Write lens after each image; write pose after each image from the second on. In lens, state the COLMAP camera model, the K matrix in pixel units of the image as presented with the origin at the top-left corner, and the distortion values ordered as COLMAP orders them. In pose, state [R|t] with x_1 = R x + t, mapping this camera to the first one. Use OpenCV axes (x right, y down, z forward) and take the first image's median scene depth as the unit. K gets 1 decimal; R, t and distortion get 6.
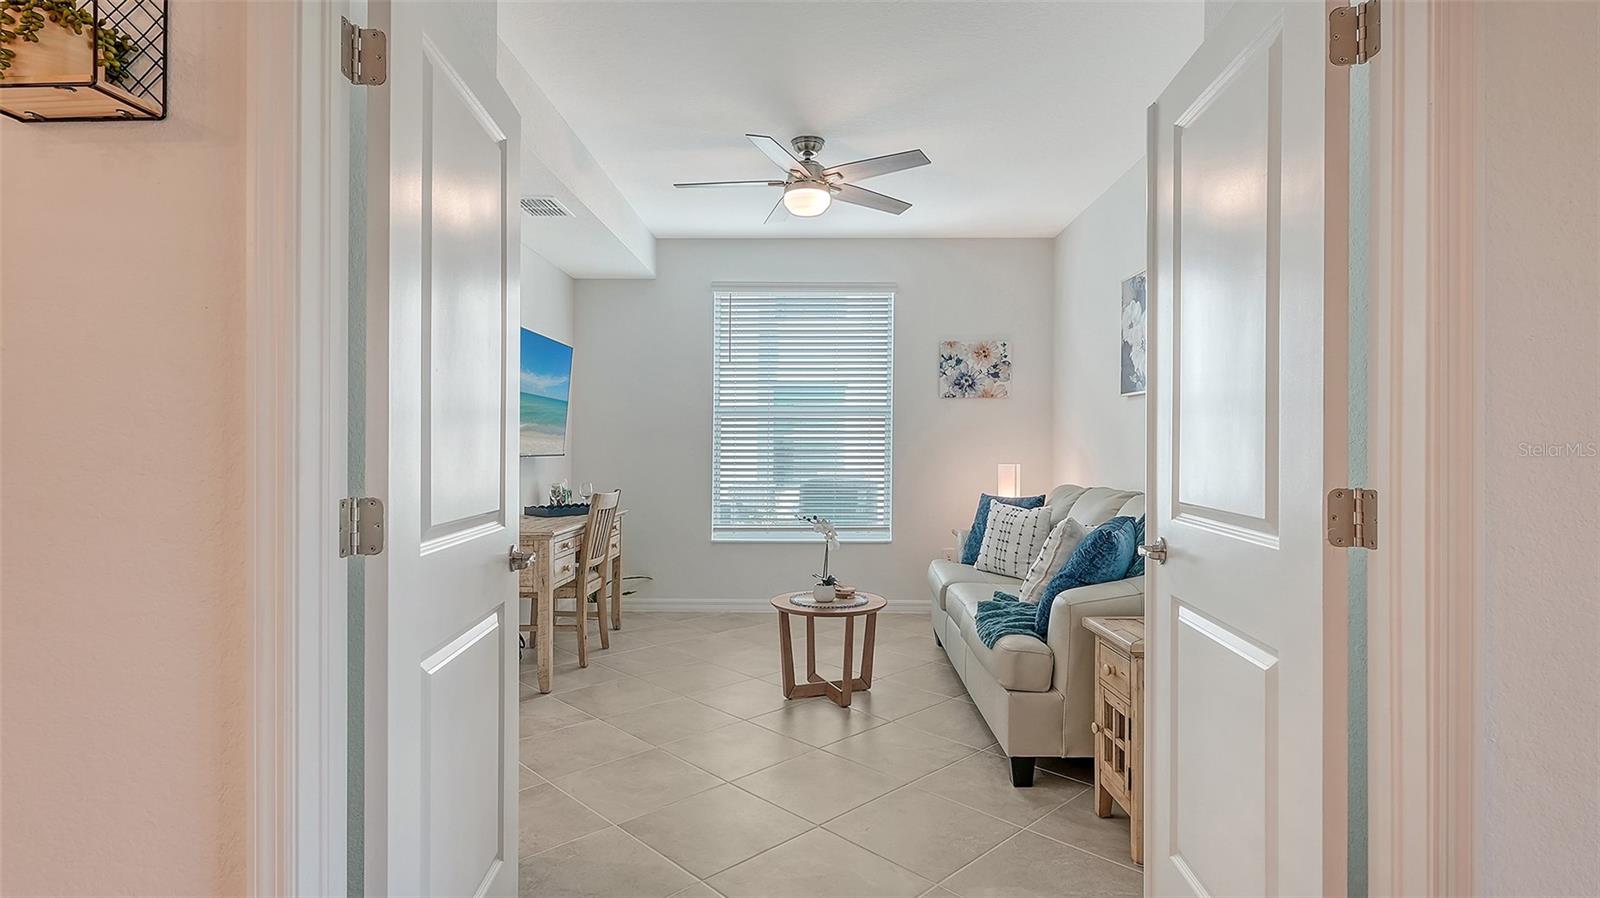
lens RADIAL K [[773.1, 0, 800.0], [0, 773.1, 449.0], [0, 0, 1]] dist [0.002072, 0.000089]
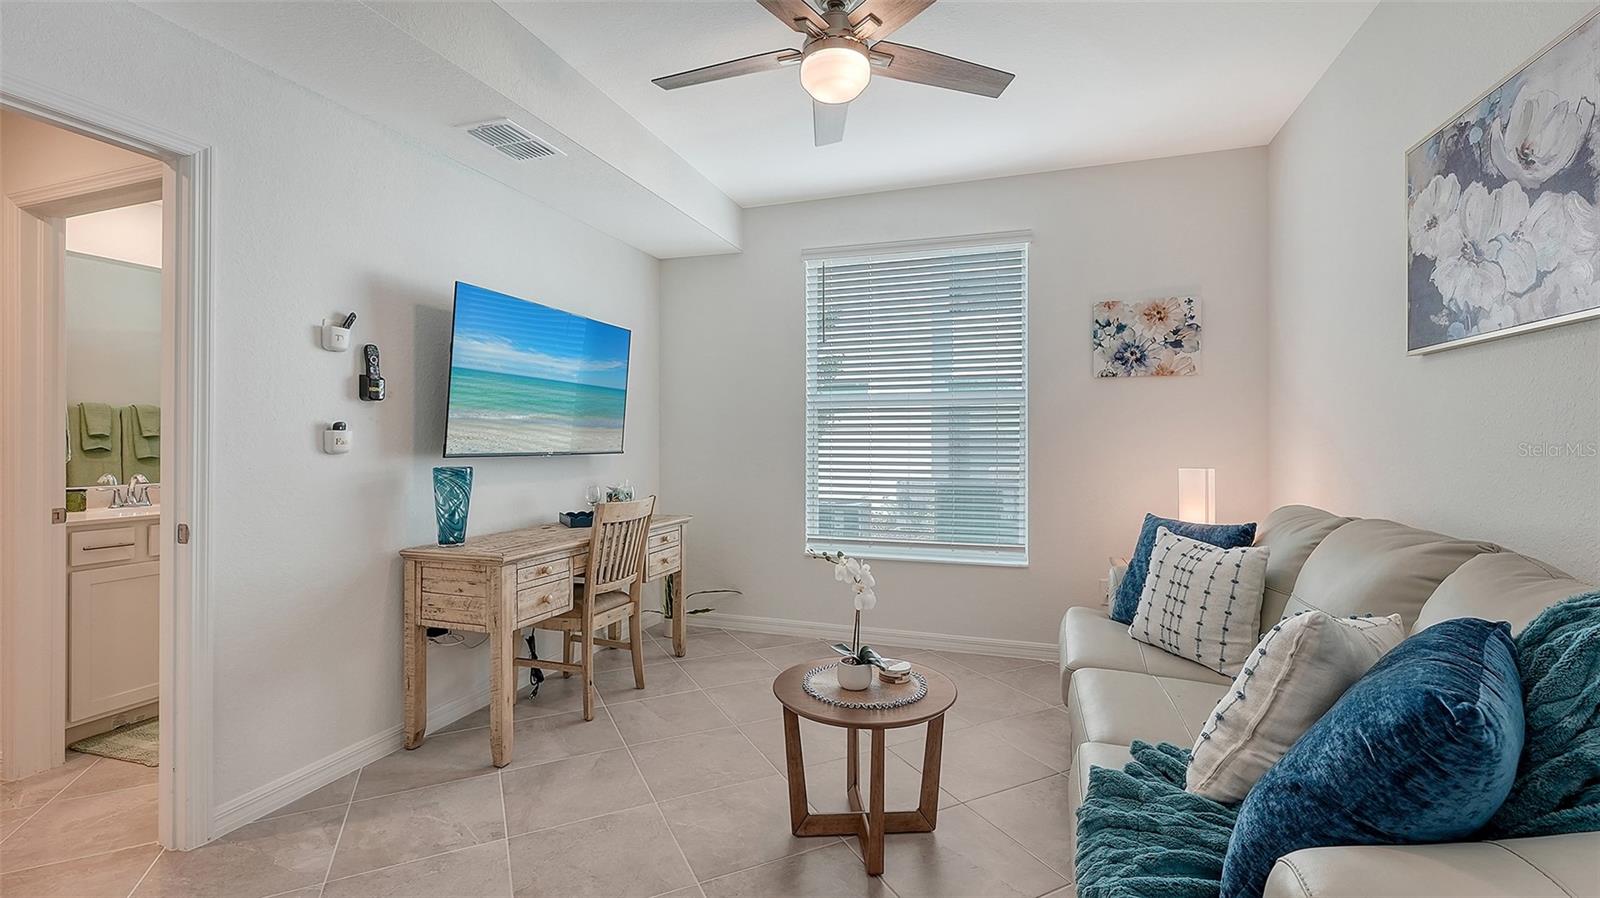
lens RADIAL K [[663.6, 0, 800.8], [0, 663.6, 432.2], [0, 0, 1]] dist [-0.002488, -0.000271]
pose [[0.955018, -0.004345, -0.296515, 0.127821], [-0.000626, 0.999861, -0.016667, -0.003376], [0.296547, 0.016102, 0.954883, 0.387652]]
